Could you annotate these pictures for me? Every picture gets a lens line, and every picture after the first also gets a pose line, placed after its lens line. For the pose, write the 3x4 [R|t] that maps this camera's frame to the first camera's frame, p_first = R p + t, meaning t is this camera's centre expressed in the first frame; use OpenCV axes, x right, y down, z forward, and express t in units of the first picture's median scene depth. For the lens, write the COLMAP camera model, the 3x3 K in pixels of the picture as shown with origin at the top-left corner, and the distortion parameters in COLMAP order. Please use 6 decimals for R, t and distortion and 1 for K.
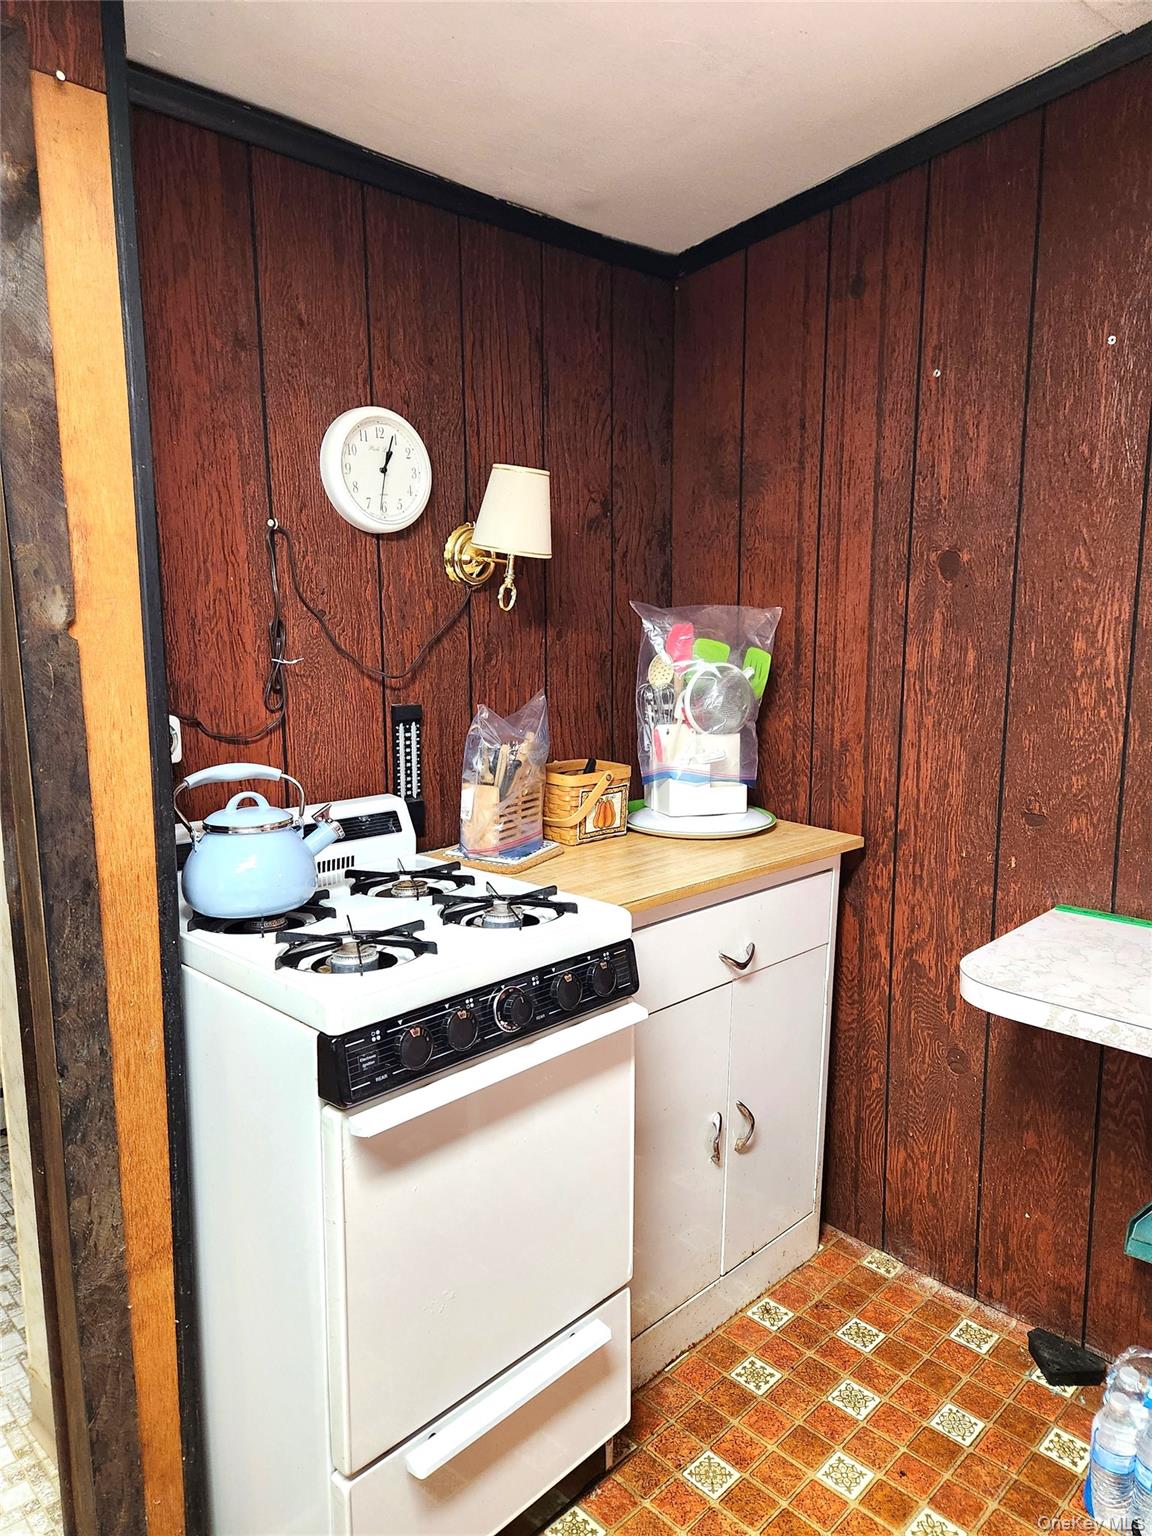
lens RADIAL K [[1025.6, 0, 576.7], [0, 1025.6, 778.0], [0, 0, 1]] dist [0.073227, -0.066522]
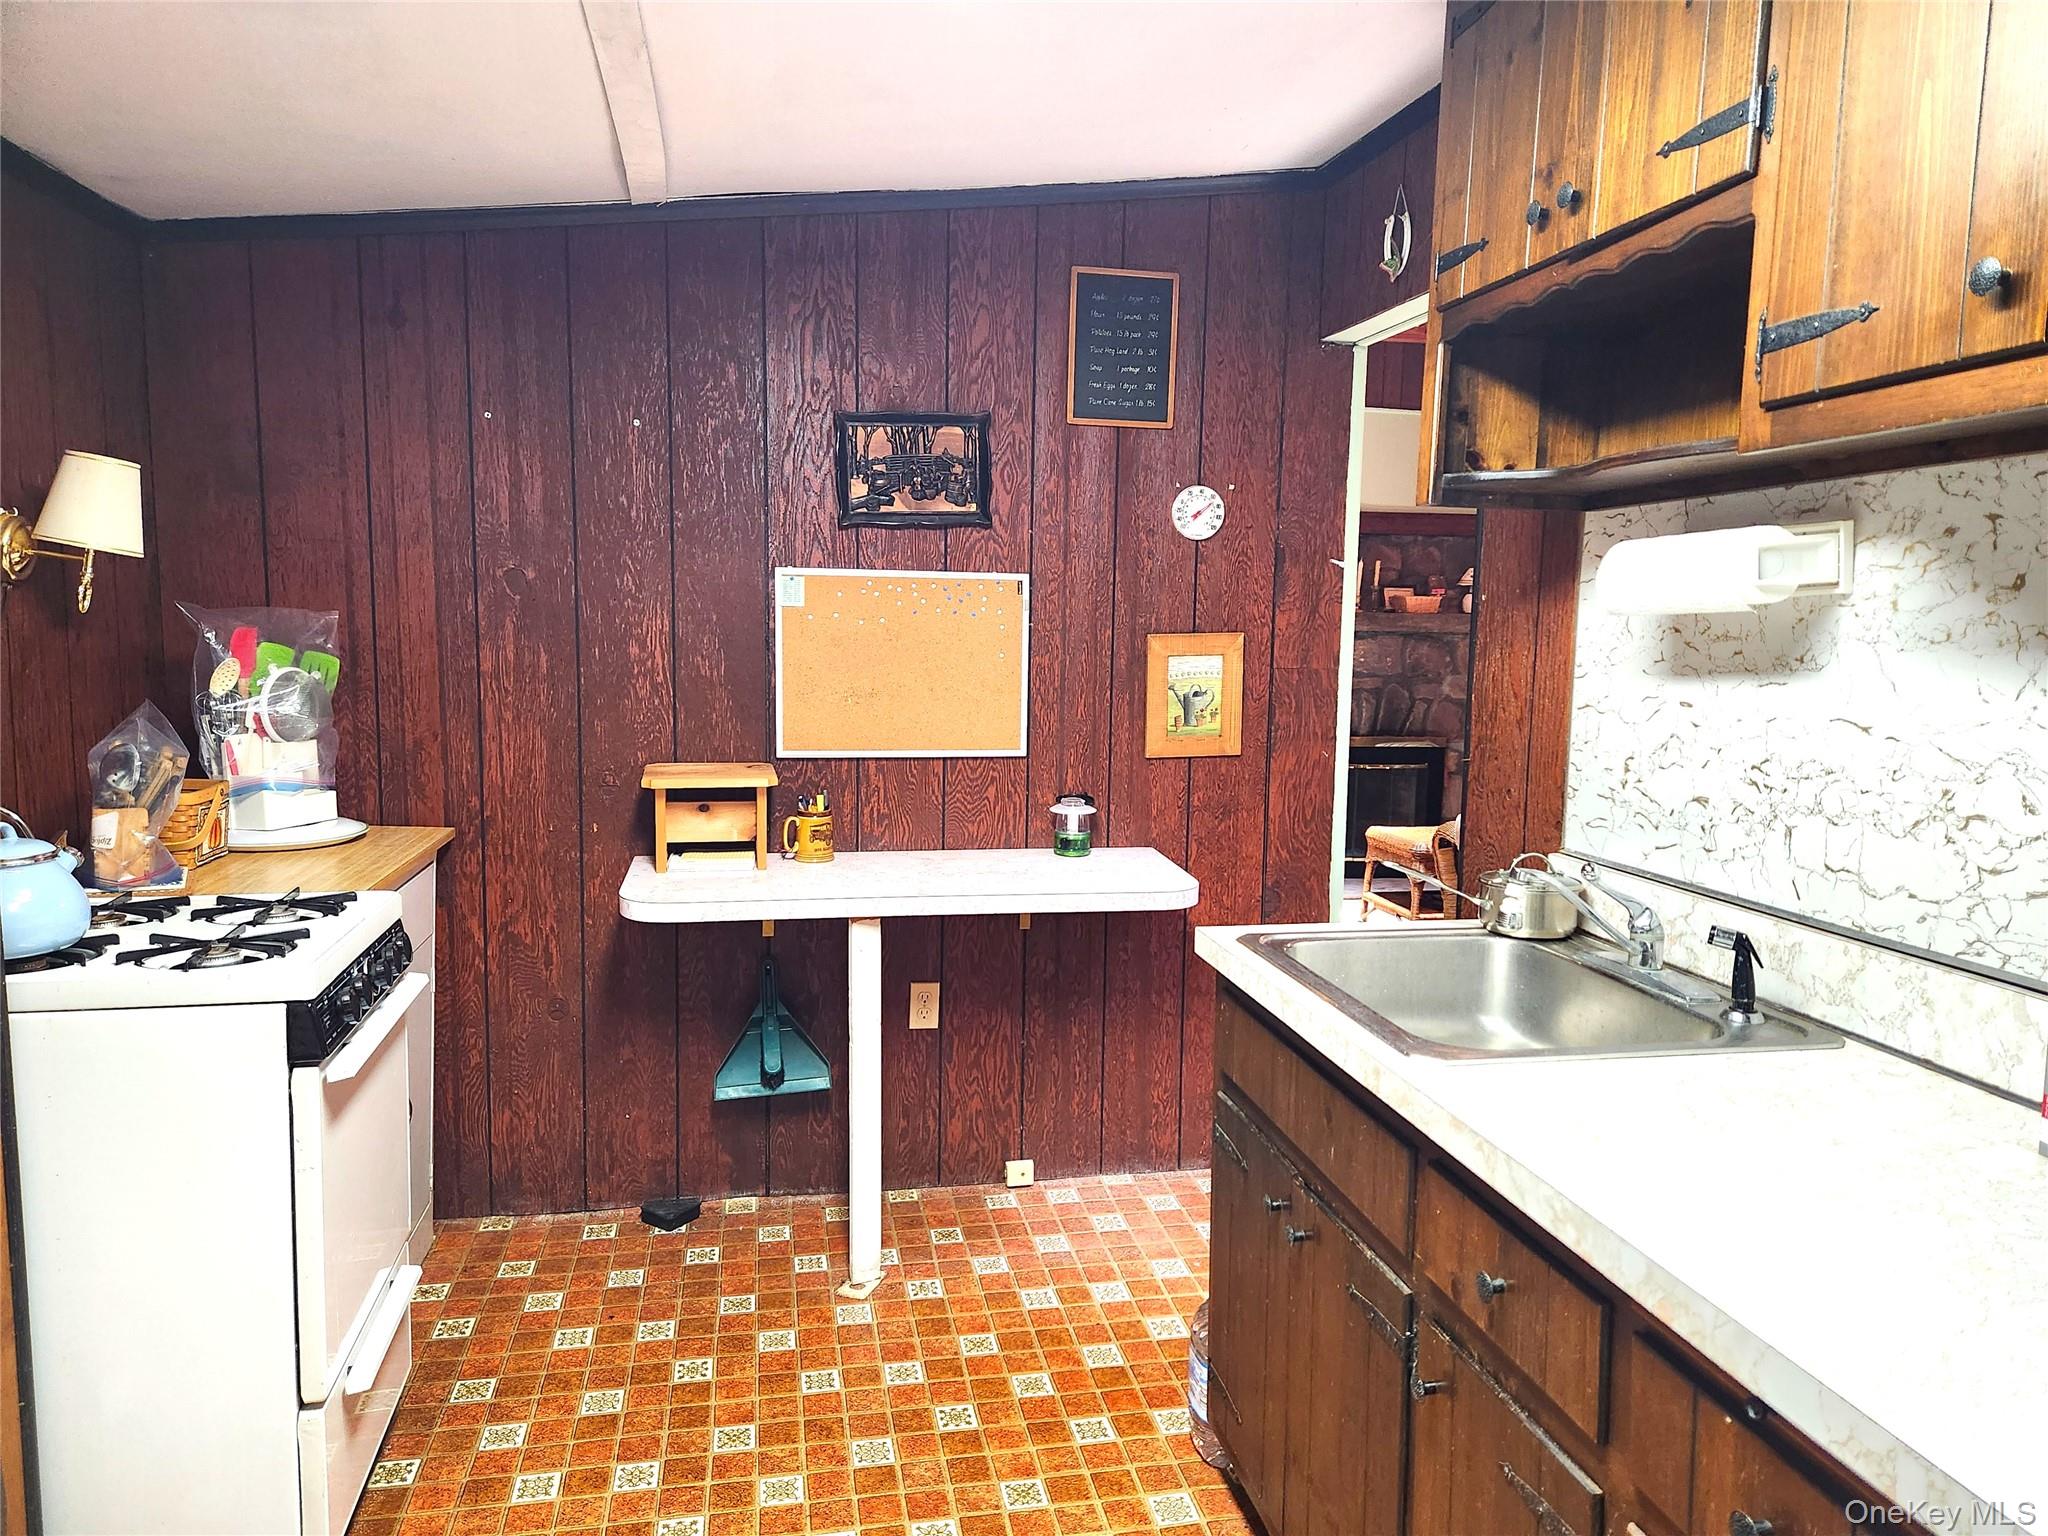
lens RADIAL K [[1346.8, 0, 1027.8], [0, 1346.8, 774.6], [0, 0, 1]] dist [0.074209, -0.069171]
pose [[0.554163, -0.085558, 0.827999, -0.573587], [0.105966, 0.993862, 0.031776, 0.021321], [-0.825636, 0.070131, 0.559828, -0.294322]]
